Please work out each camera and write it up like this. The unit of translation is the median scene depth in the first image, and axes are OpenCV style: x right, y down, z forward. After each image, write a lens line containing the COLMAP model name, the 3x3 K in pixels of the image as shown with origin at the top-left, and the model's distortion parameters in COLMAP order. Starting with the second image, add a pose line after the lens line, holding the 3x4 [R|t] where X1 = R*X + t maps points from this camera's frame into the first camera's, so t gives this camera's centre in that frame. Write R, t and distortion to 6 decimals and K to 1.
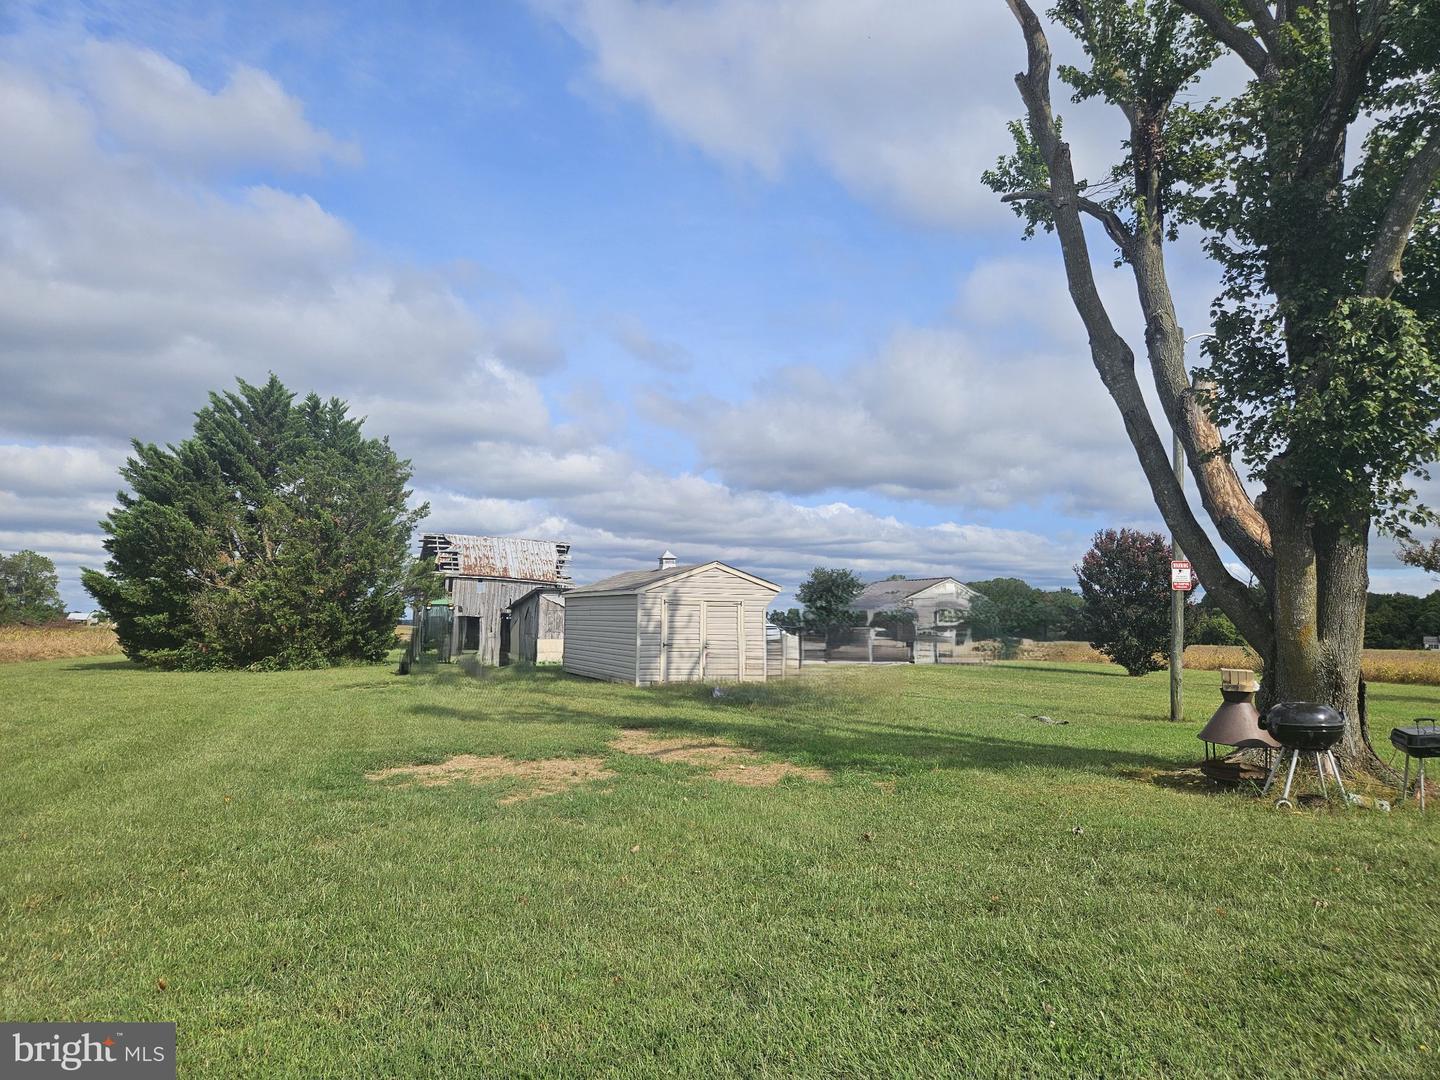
lens RADIAL K [[858.0, 0, 720.0], [0, 858.0, 540.0], [0, 0, 1]] dist [0.000481, 0.000250]
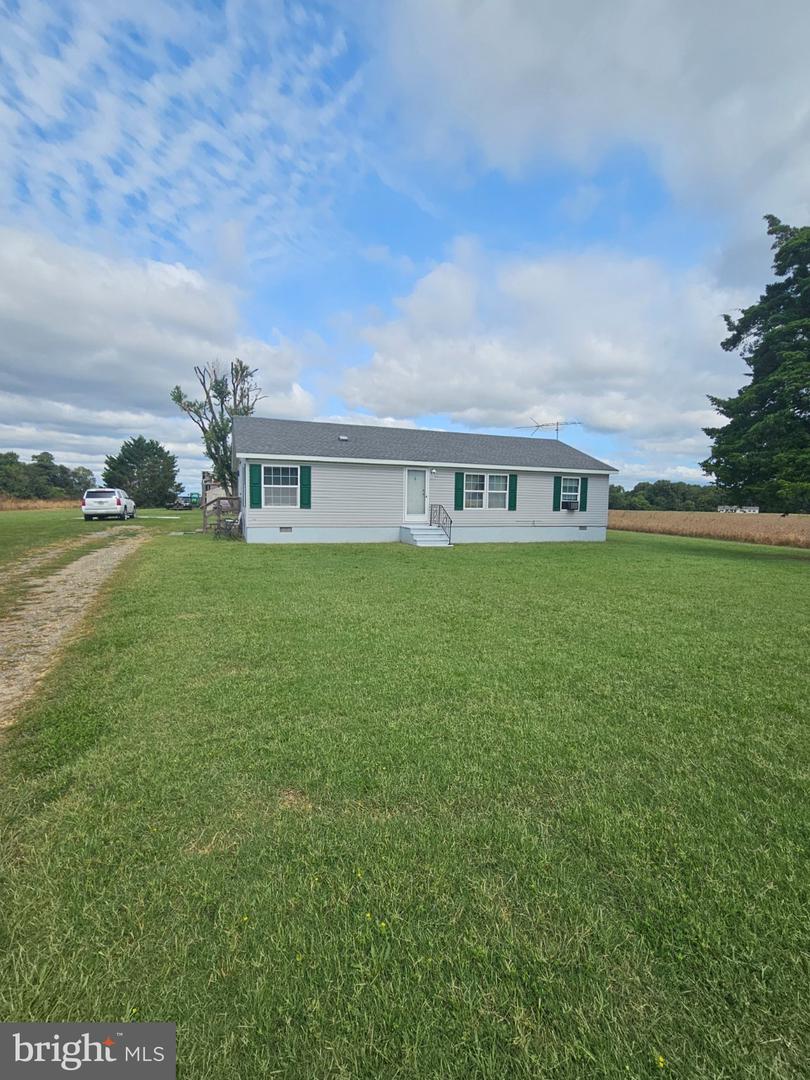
lens RADIAL K [[434.2, 0, 405.0], [0, 434.2, 540.0], [0, 0, 1]] dist [-0.000298, 0.000231]
pose [[0.999034, 0.011764, -0.042338, 0.805651], [-0.003720, 0.982682, 0.185264, -0.096745], [0.043784, -0.184928, 0.981776, -1.016038]]
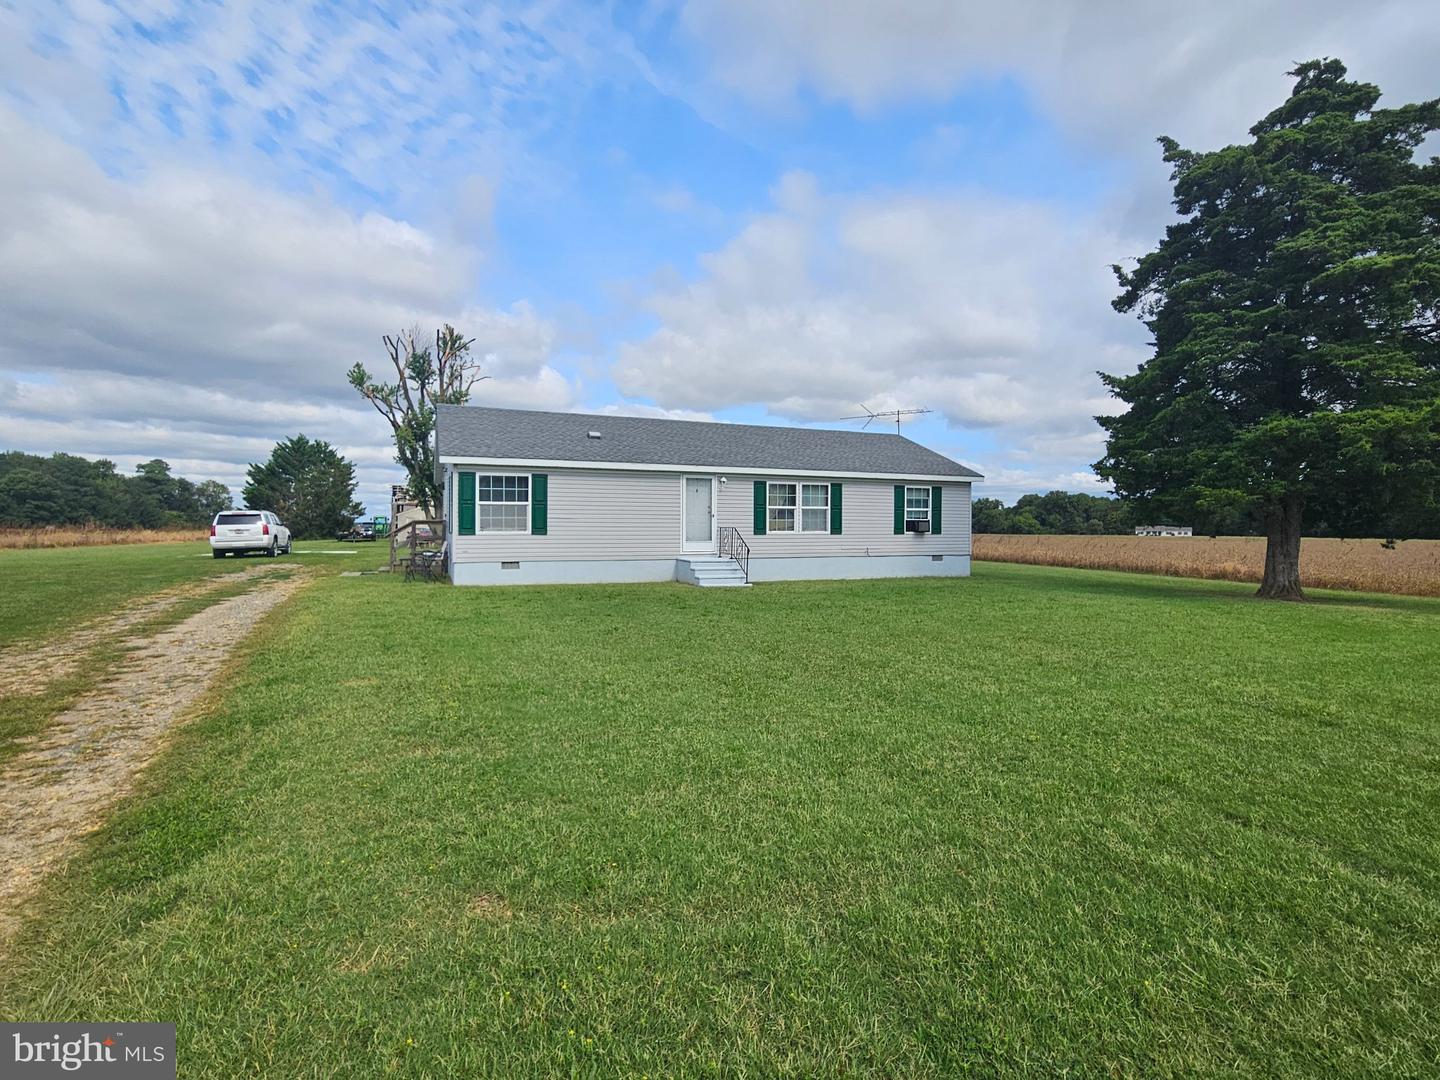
lens RADIAL K [[636.4, 0, 712.5], [0, 636.4, 537.5], [0, 0, 1]] dist [-0.000995, 0.001003]
pose [[0.999909, -0.004011, -0.012846, 0.821497], [0.005458, 0.993393, 0.114628, -0.093011], [0.012302, -0.114688, 0.993325, -1.036898]]
